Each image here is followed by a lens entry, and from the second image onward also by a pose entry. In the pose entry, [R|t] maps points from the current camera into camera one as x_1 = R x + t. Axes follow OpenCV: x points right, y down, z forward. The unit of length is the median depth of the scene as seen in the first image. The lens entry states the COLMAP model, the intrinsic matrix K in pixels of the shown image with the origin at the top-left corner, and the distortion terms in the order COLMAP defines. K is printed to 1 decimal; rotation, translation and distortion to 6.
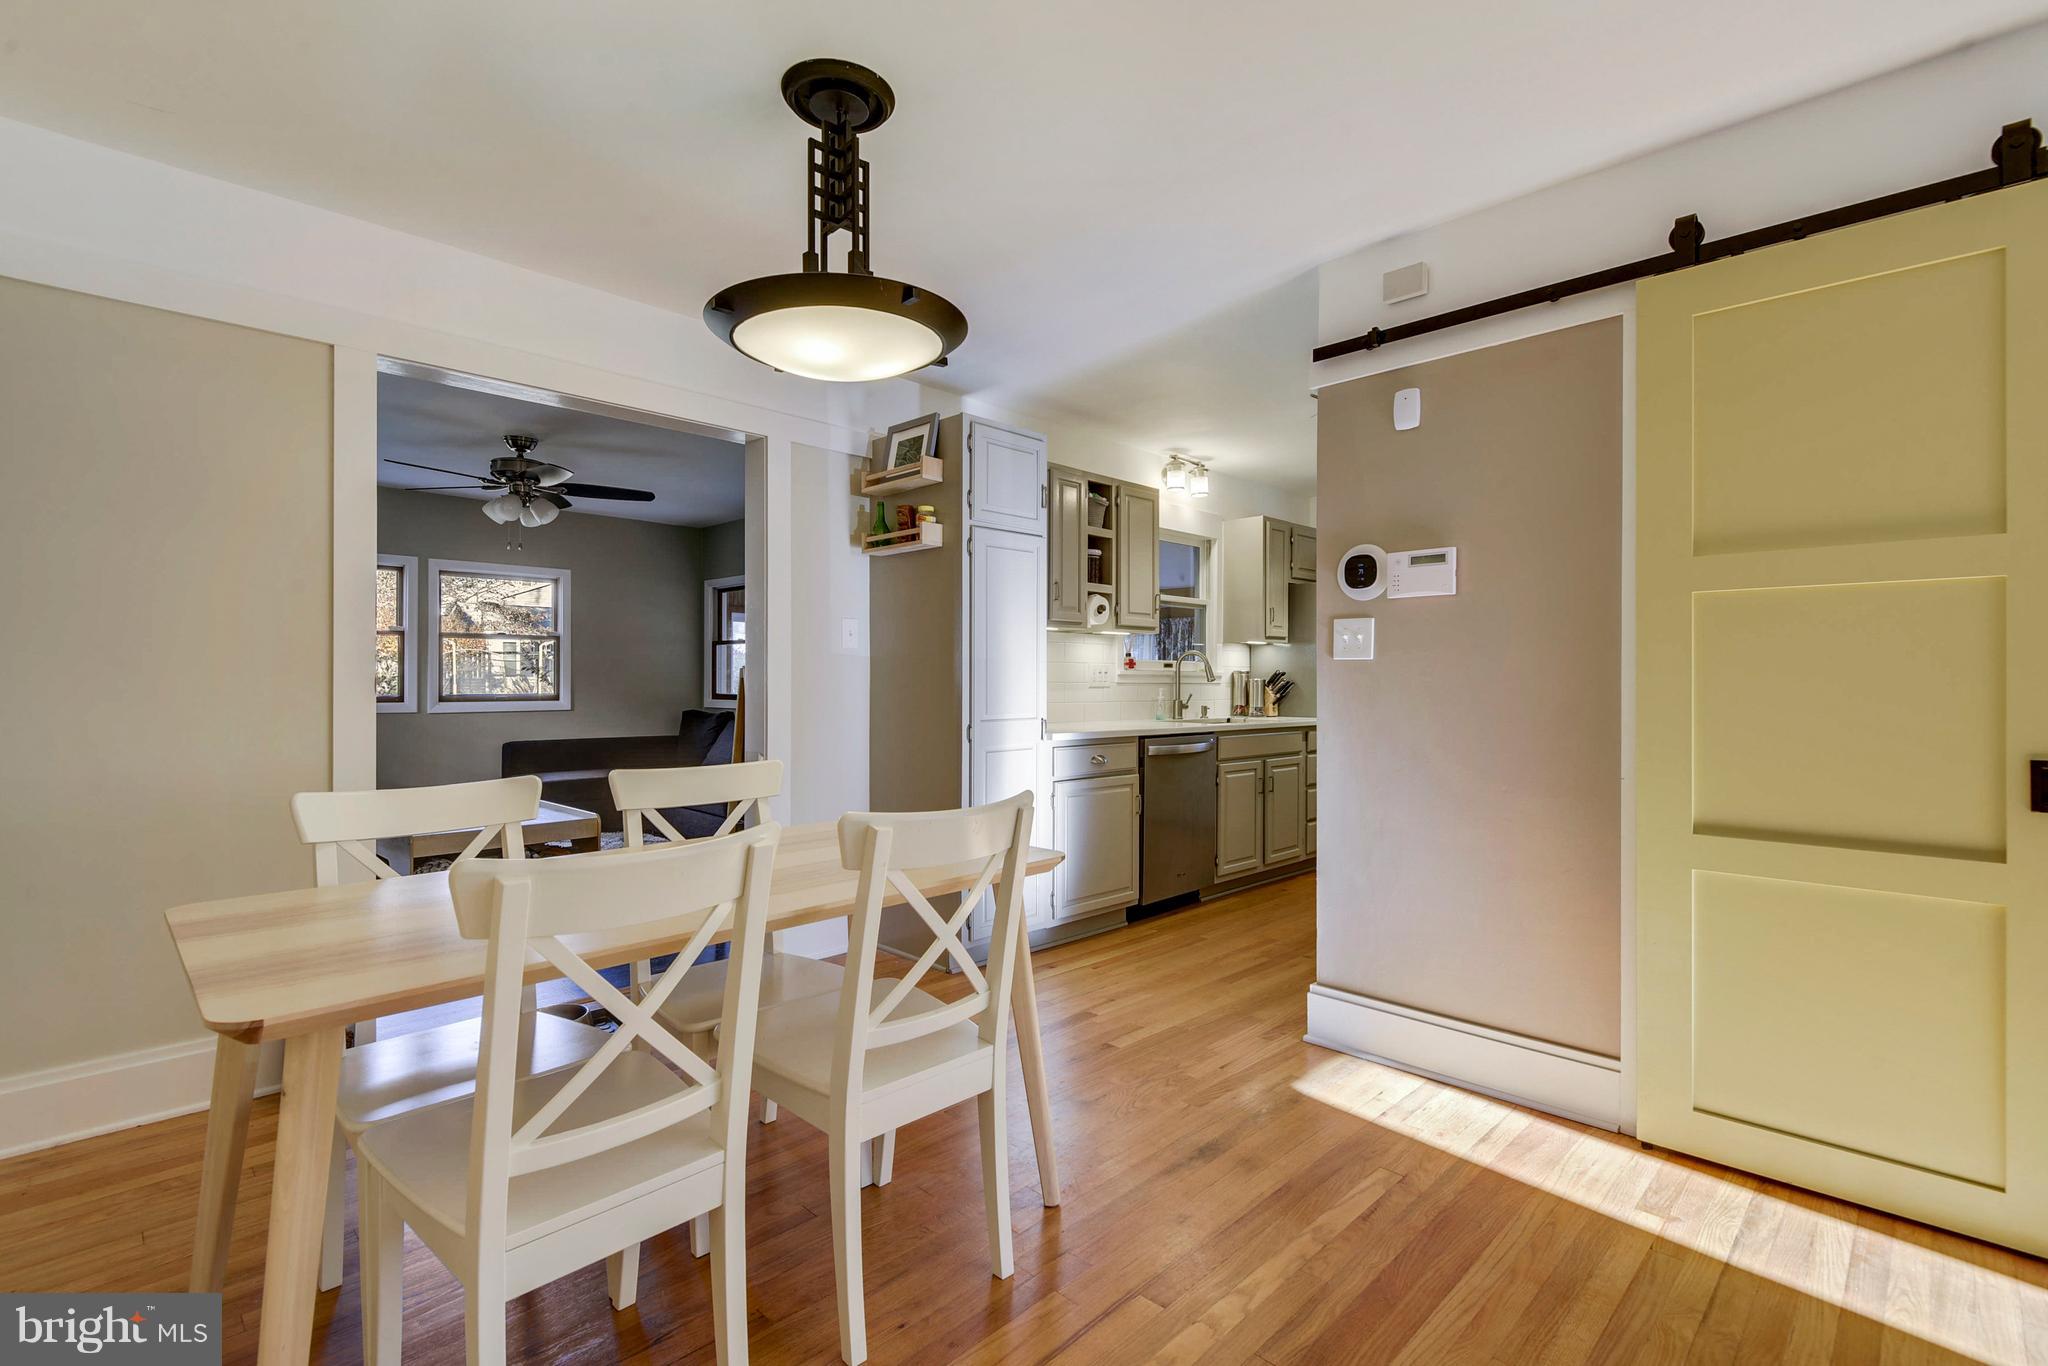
lens RADIAL K [[949.8, 0, 1029.8], [0, 949.8, 680.0], [0, 0, 1]] dist [0.015931, -0.003655]
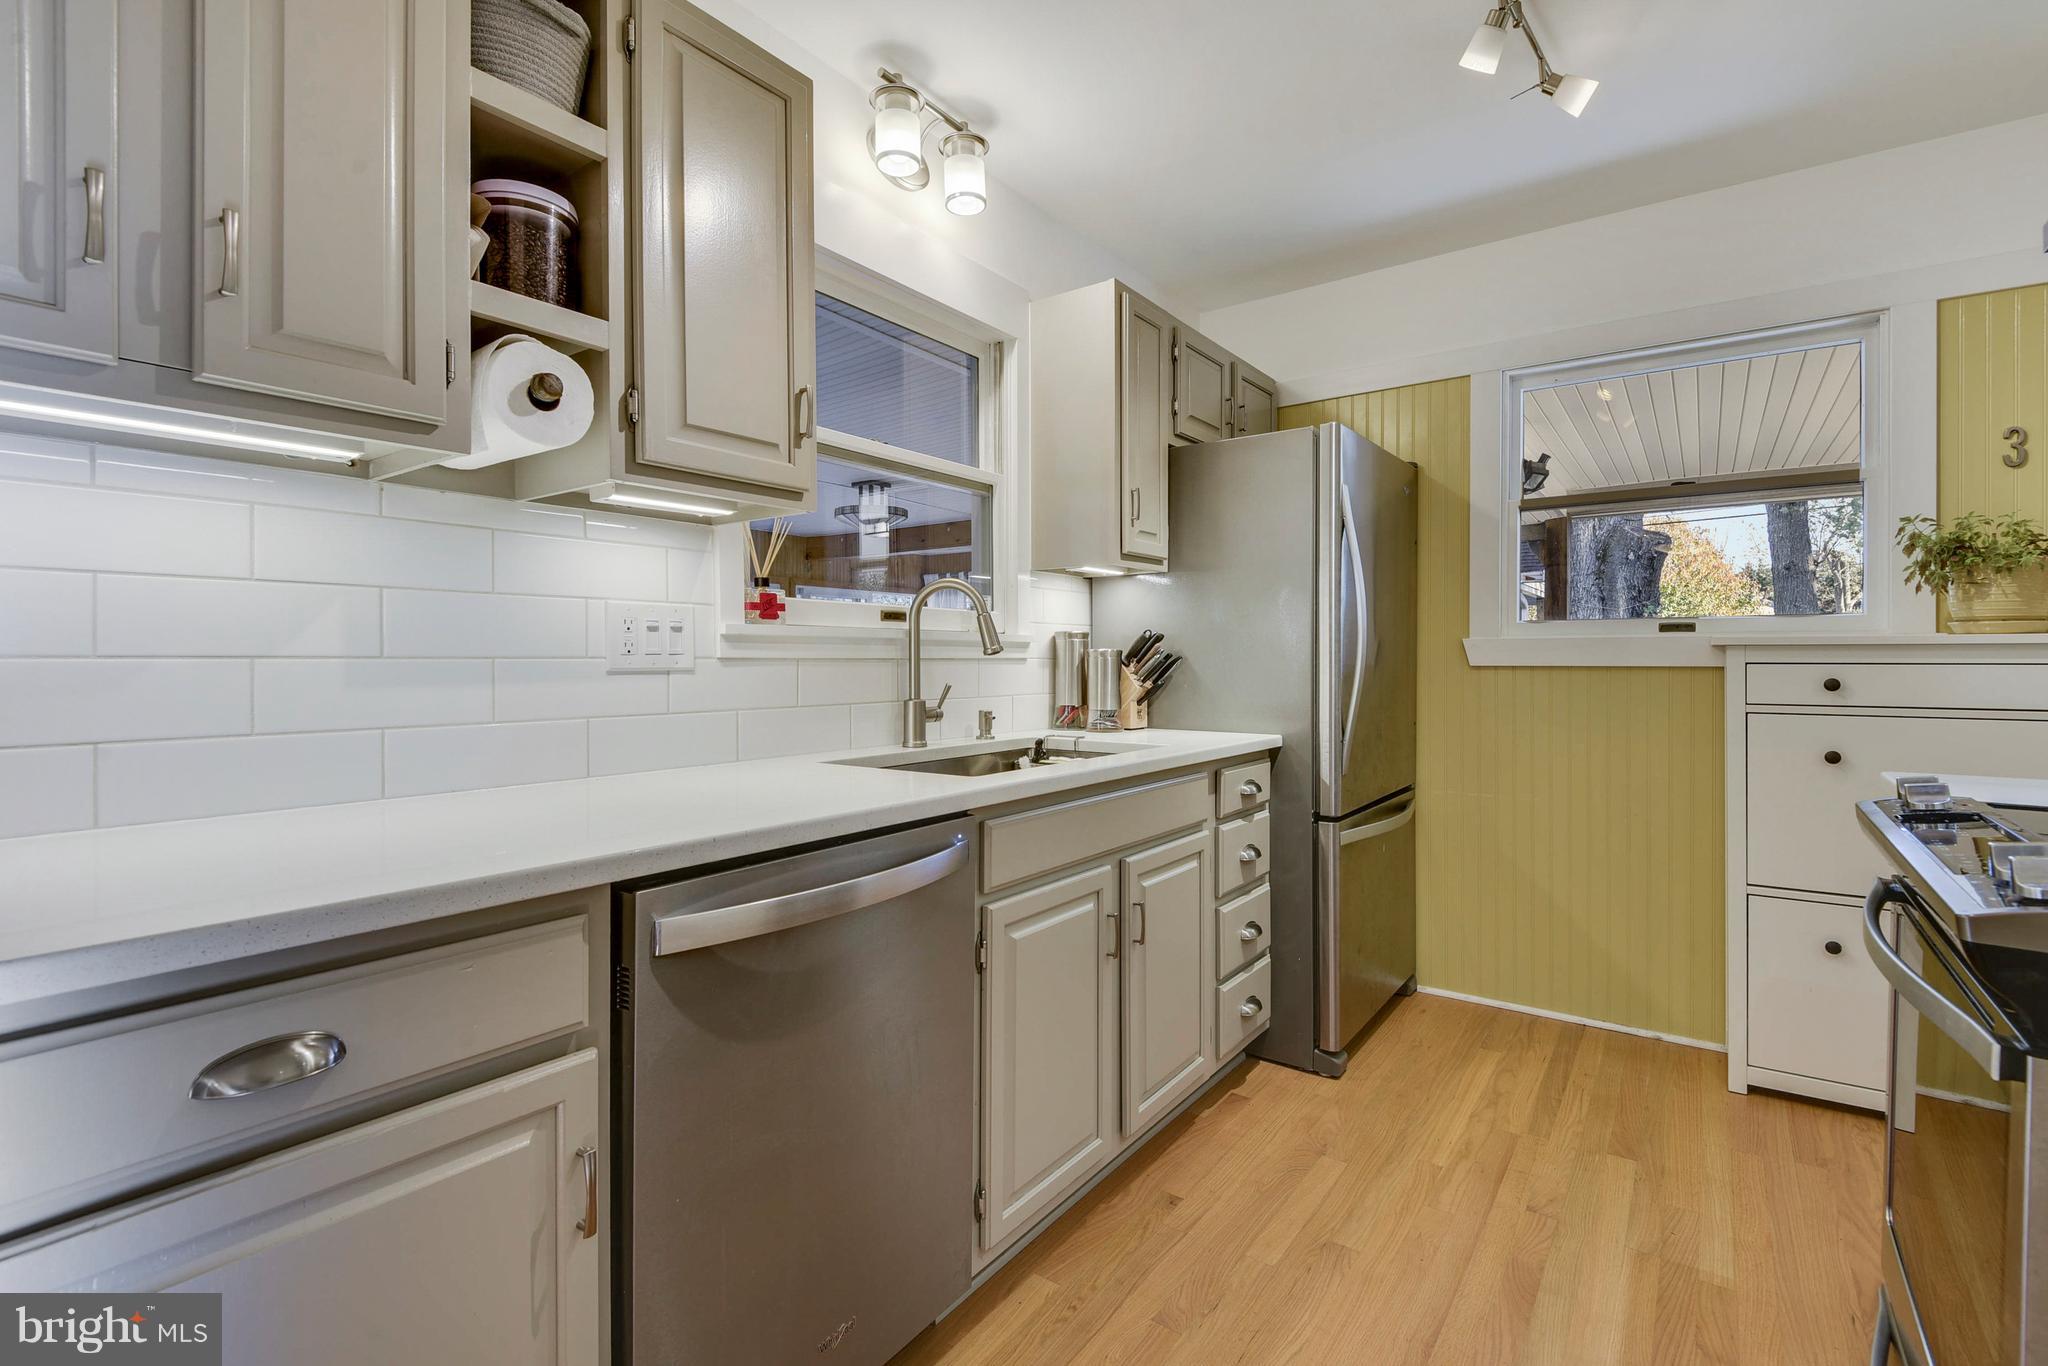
lens RADIAL K [[949.8, 0, 1037.5], [0, 949.8, 671.8], [0, 0, 1]] dist [0.015931, -0.003655]
pose [[0.987383, -0.007166, 0.158191, 0.138002], [0.004530, 0.999845, 0.017016, 0.002095], [-0.158288, -0.016085, 0.987262, 0.565021]]
